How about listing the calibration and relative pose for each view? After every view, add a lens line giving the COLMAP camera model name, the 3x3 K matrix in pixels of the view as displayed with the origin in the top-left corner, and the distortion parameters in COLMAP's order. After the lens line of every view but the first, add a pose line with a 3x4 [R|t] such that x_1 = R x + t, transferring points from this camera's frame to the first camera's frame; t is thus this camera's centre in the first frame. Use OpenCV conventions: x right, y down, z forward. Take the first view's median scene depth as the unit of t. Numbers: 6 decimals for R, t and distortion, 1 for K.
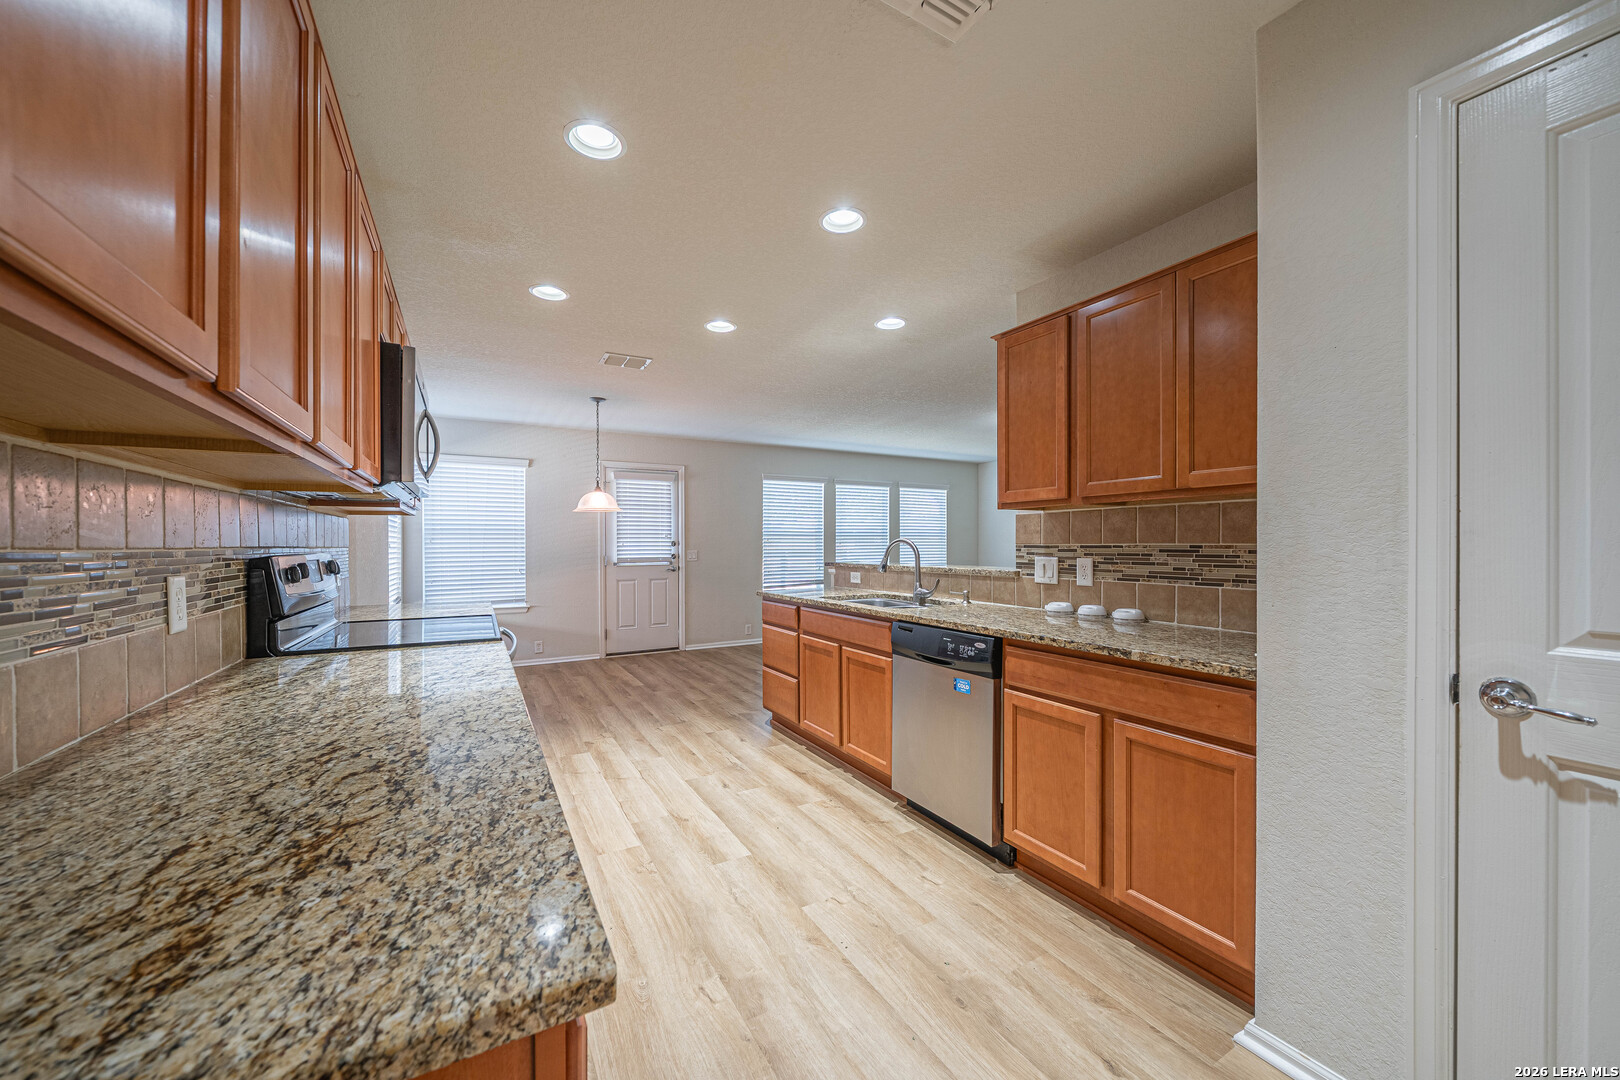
lens RADIAL K [[594.8, 0, 795.2], [0, 594.8, 547.3], [0, 0, 1]] dist [-0.000407, -0.000371]
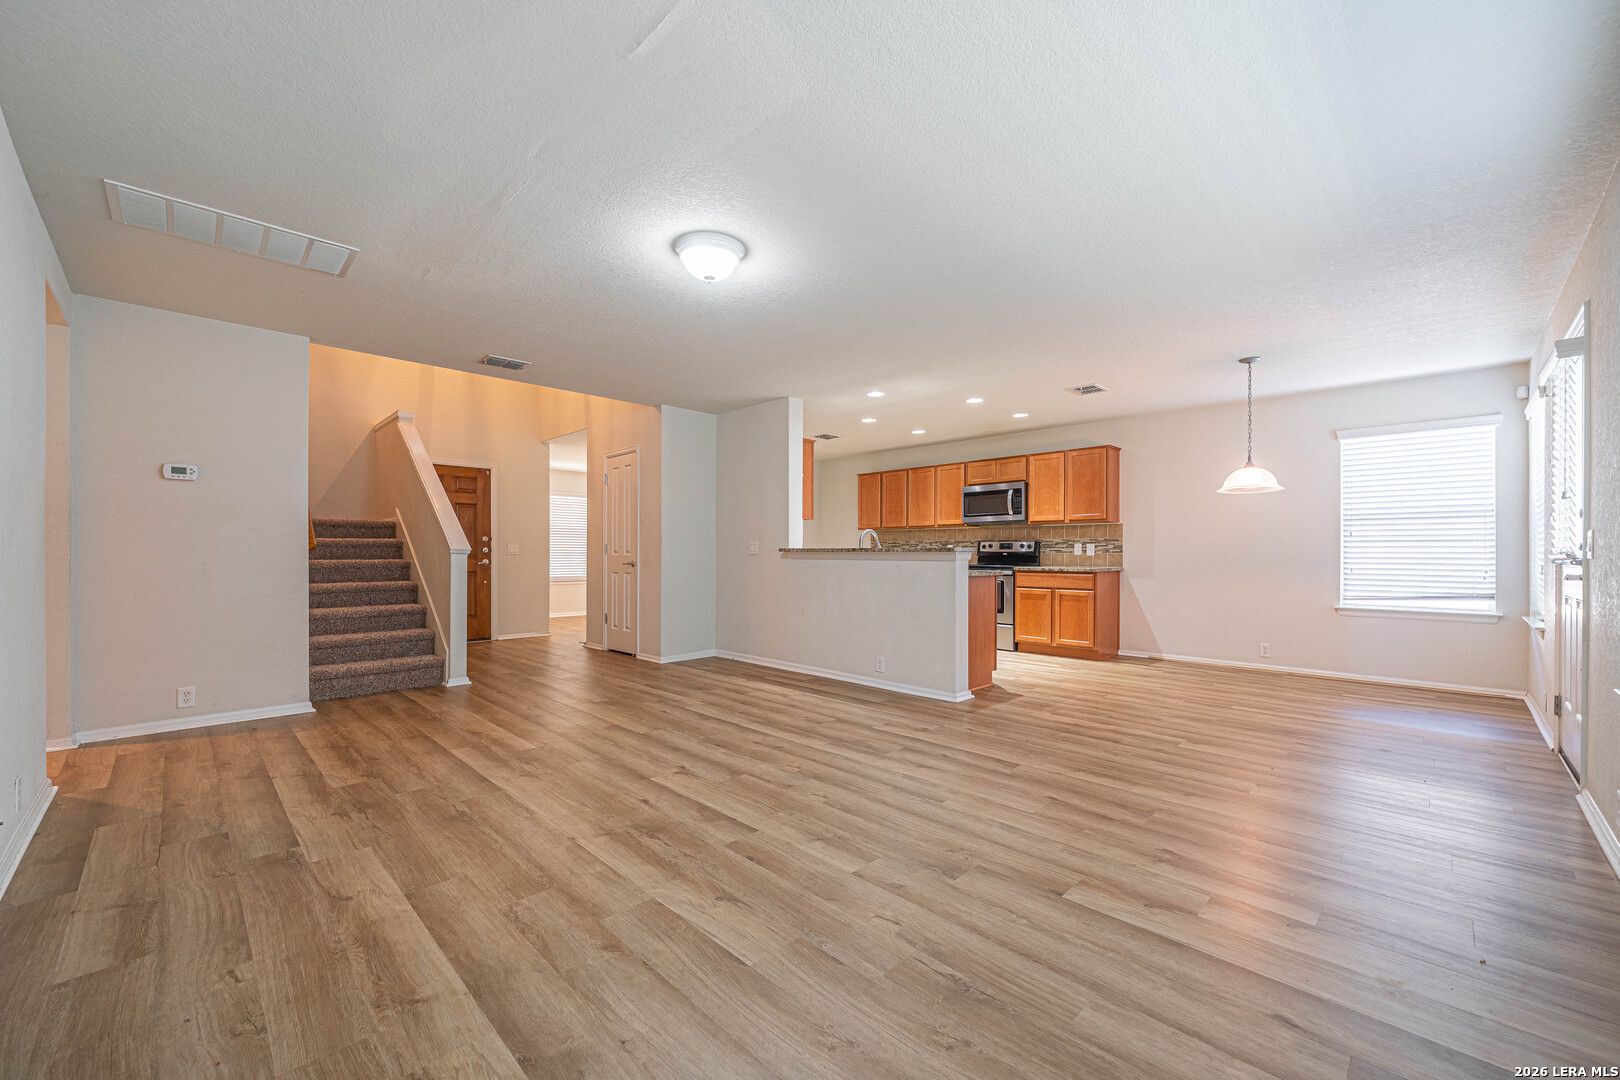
lens RADIAL K [[645.0, 0, 812.2], [0, 645.0, 554.2], [0, 0, 1]] dist [-0.001291, -0.000262]
pose [[-0.956499, 0.001220, -0.291734, 0.532616], [-0.000699, 0.999979, 0.006474, 0.024860], [0.291736, 0.006396, -0.956478, 1.686005]]
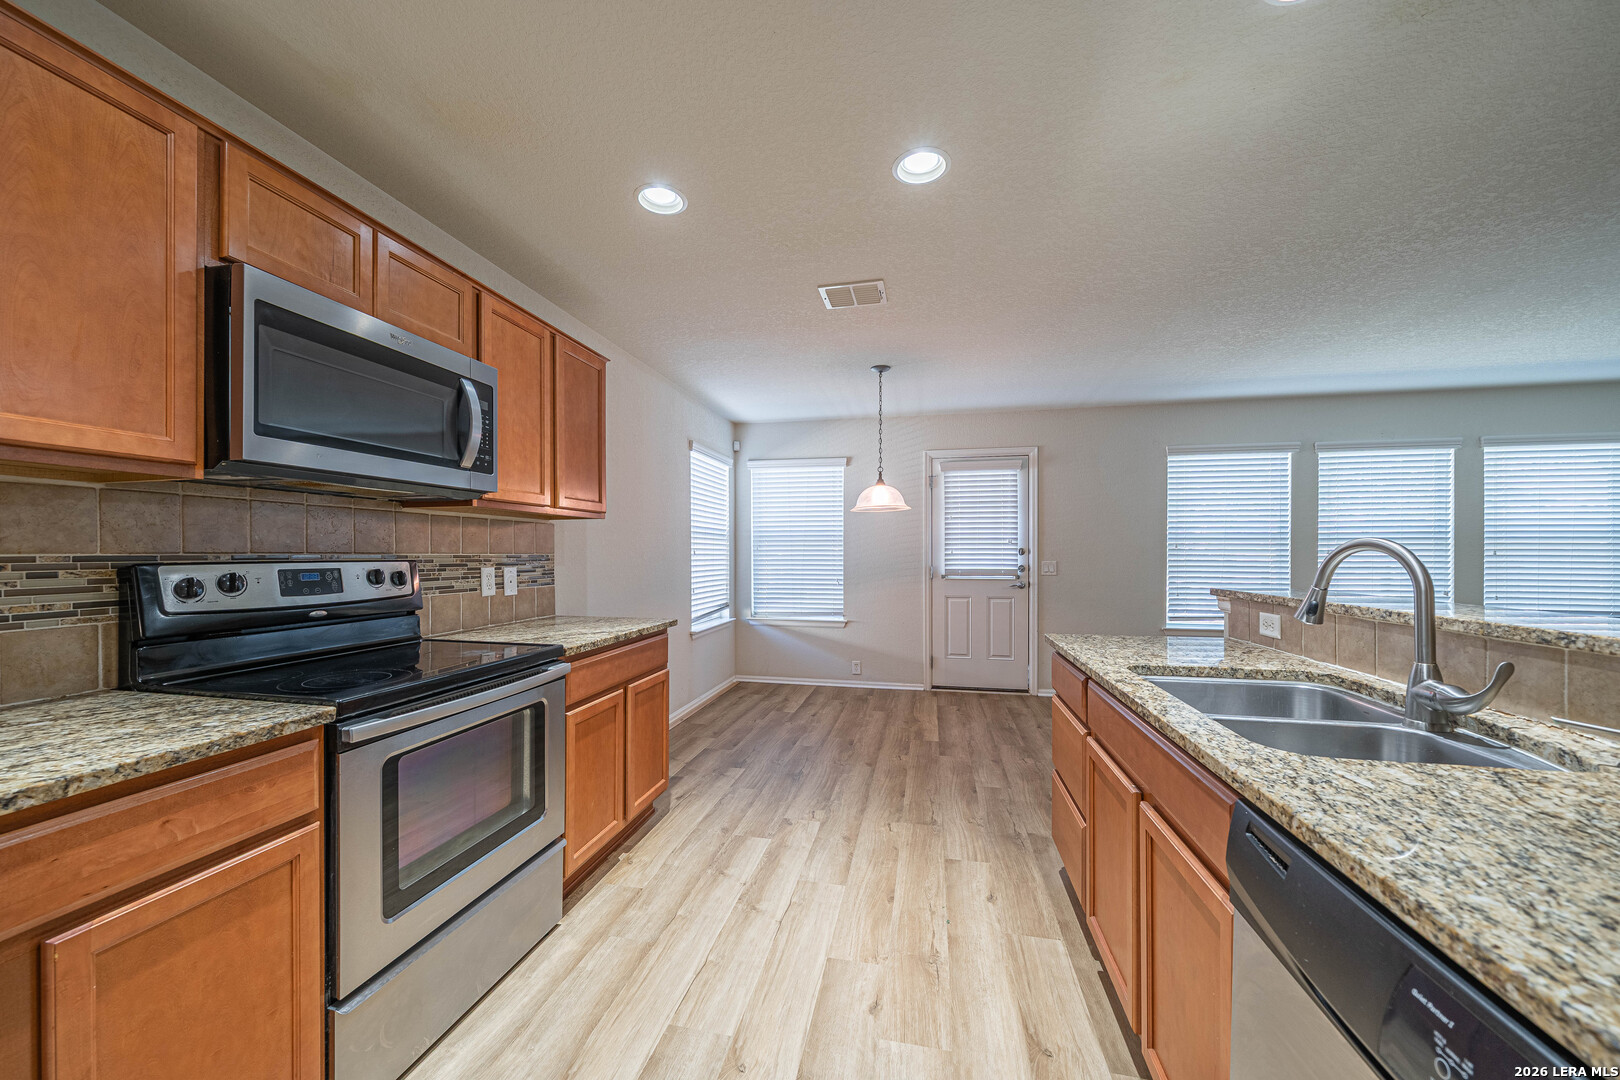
lens RADIAL K [[594.8, 0, 801.0], [0, 594.8, 553.2], [0, 0, 1]] dist [-0.000407, -0.000371]
pose [[0.754223, 0.004356, -0.656604, 0.107172], [-0.007264, 0.999972, -0.001710, -0.000998], [0.656578, 0.006060, 0.754234, 0.333883]]
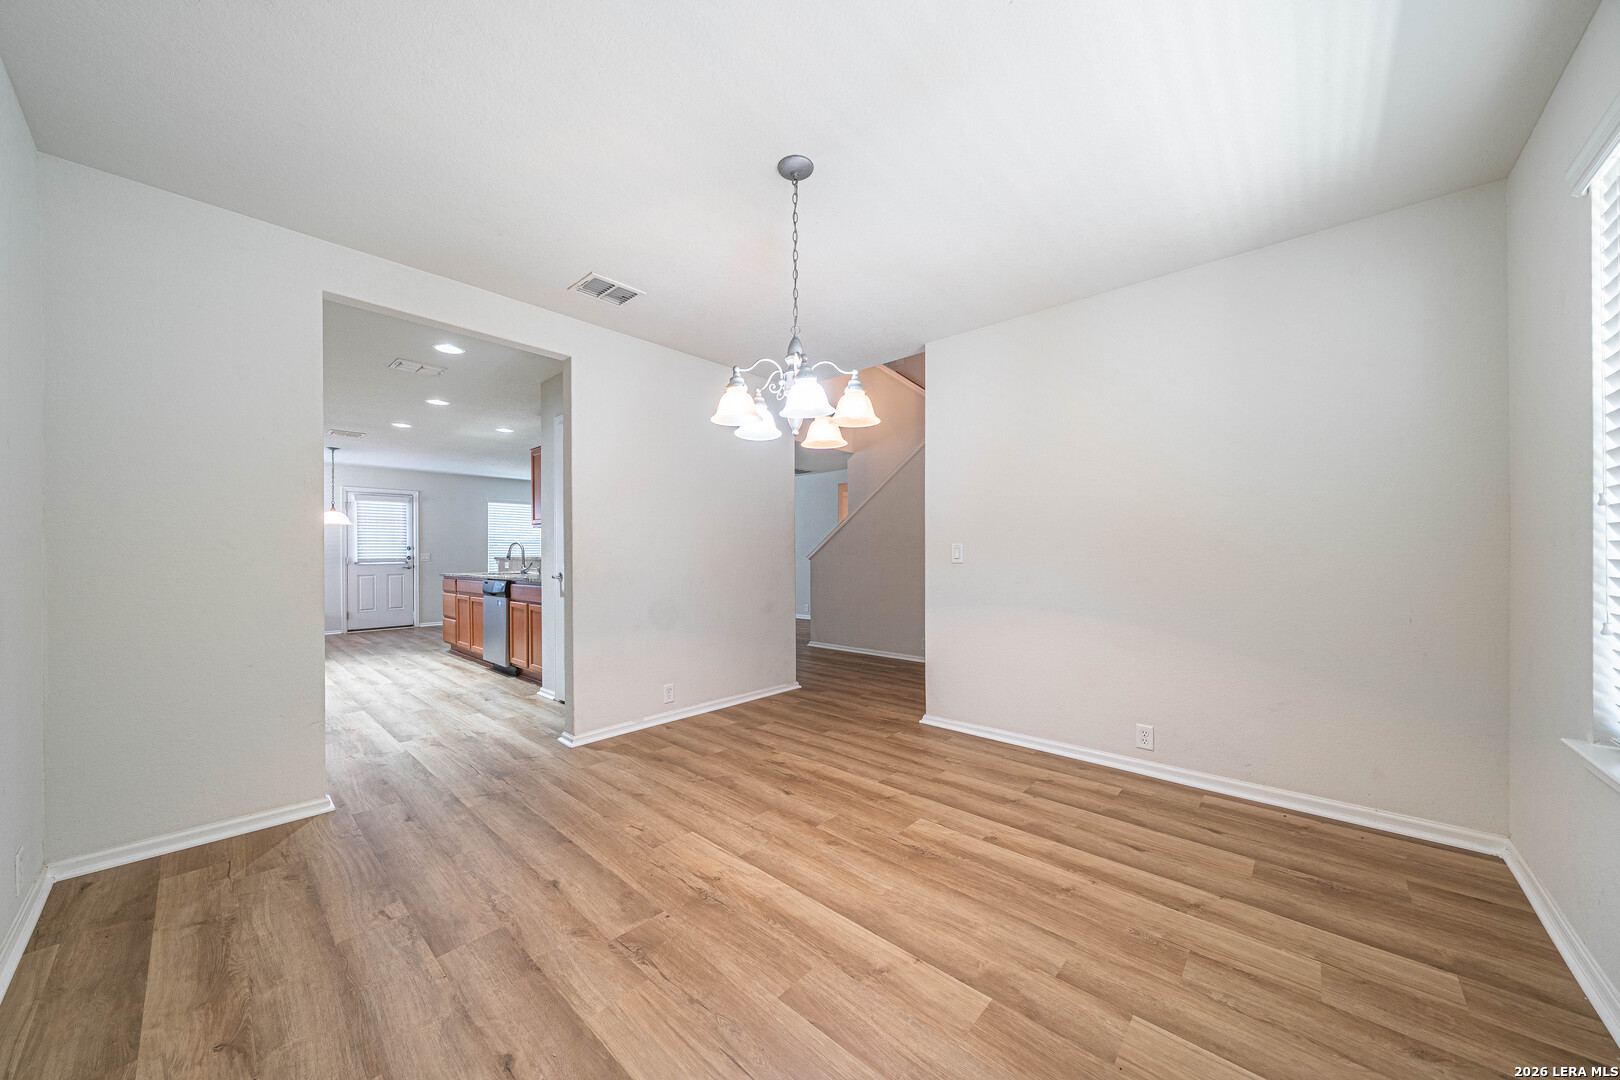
lens RADIAL K [[562.8, 0, 802.9], [0, 562.8, 553.5], [0, 0, 1]] dist [-0.002575, -0.000073]
pose [[0.949213, -0.002483, 0.314625, 0.331708], [0.005614, 0.999943, -0.009046, 0.030059], [-0.314585, 0.010353, 0.949173, -0.678106]]
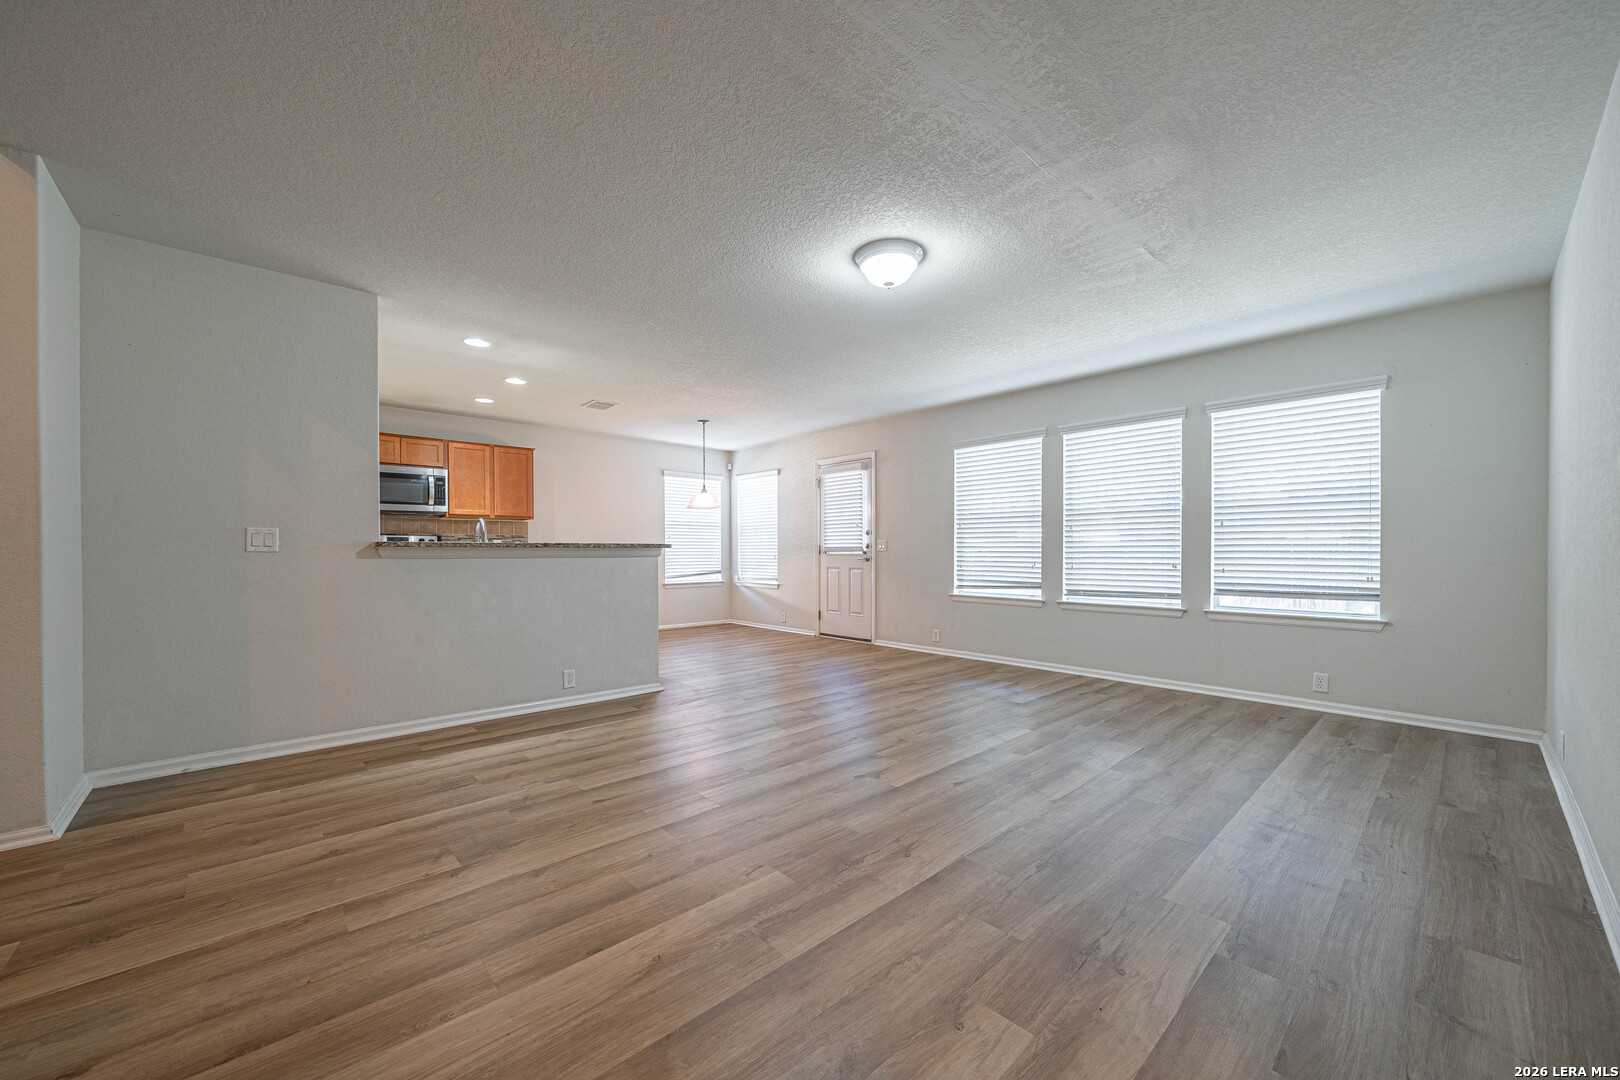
lens RADIAL K [[594.8, 0, 811.2], [0, 594.8, 553.8], [0, 0, 1]] dist [-0.000407, -0.000371]
pose [[0.245310, 0.009316, -0.969400, 0.969898], [-0.004472, 0.999954, 0.008477, 0.027368], [0.969434, 0.002256, 0.245340, 0.904782]]
